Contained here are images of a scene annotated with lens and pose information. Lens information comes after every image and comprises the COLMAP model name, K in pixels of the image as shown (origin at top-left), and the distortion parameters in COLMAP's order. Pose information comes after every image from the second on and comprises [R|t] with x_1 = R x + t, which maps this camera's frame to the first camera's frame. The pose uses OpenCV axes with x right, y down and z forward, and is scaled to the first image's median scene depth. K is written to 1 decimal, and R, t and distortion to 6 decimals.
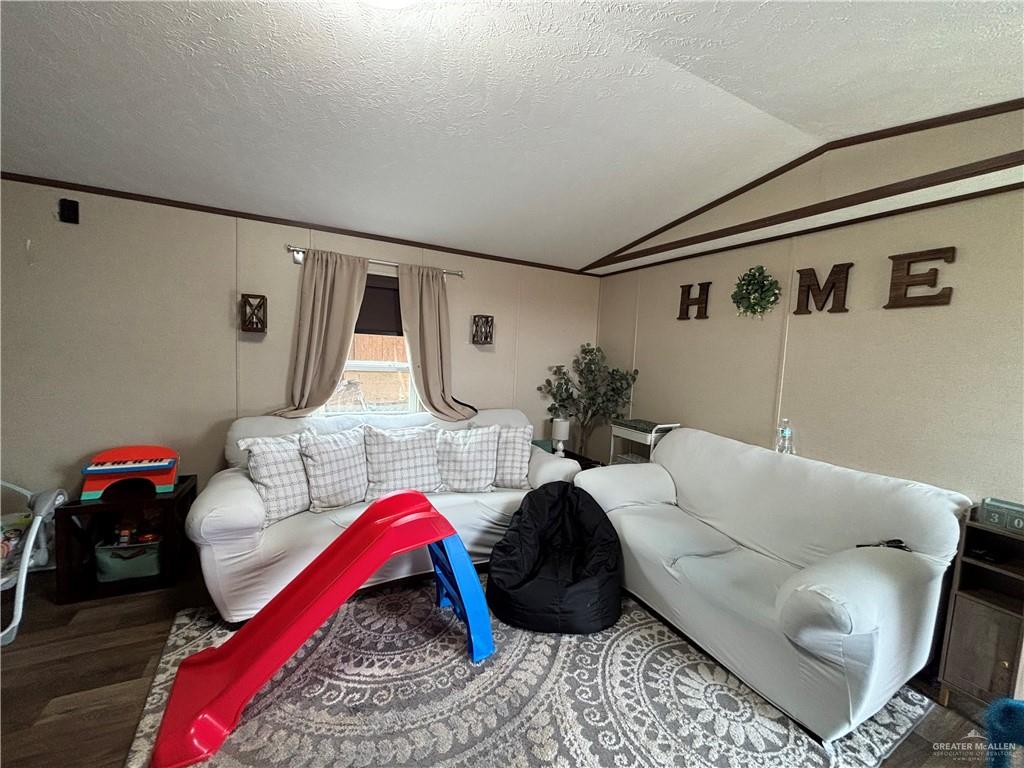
lens RADIAL K [[410.3, 0, 509.0], [0, 410.3, 386.4], [0, 0, 1]] dist [0.000449, 0.000073]
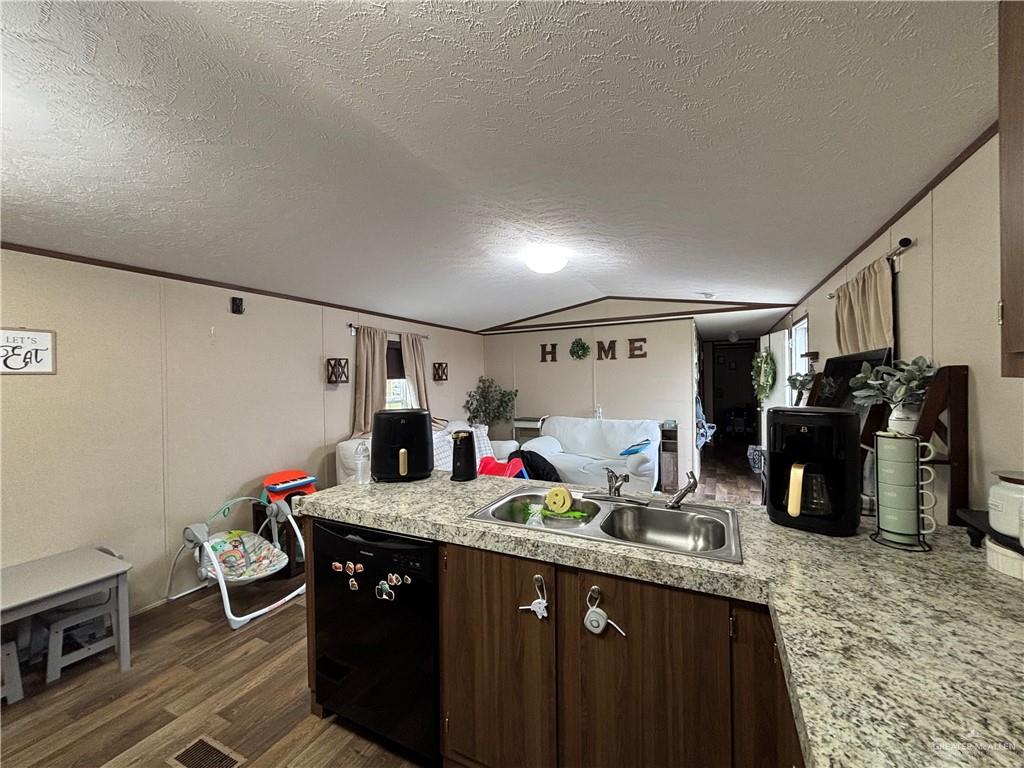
lens RADIAL K [[410.3, 0, 503.4], [0, 410.3, 384.4], [0, 0, 1]] dist [0.000449, 0.000073]
pose [[0.810838, -0.070739, 0.580980, -0.951022], [0.109063, 0.993544, -0.031240, -0.018471], [-0.575019, 0.088694, 0.813318, -0.502013]]
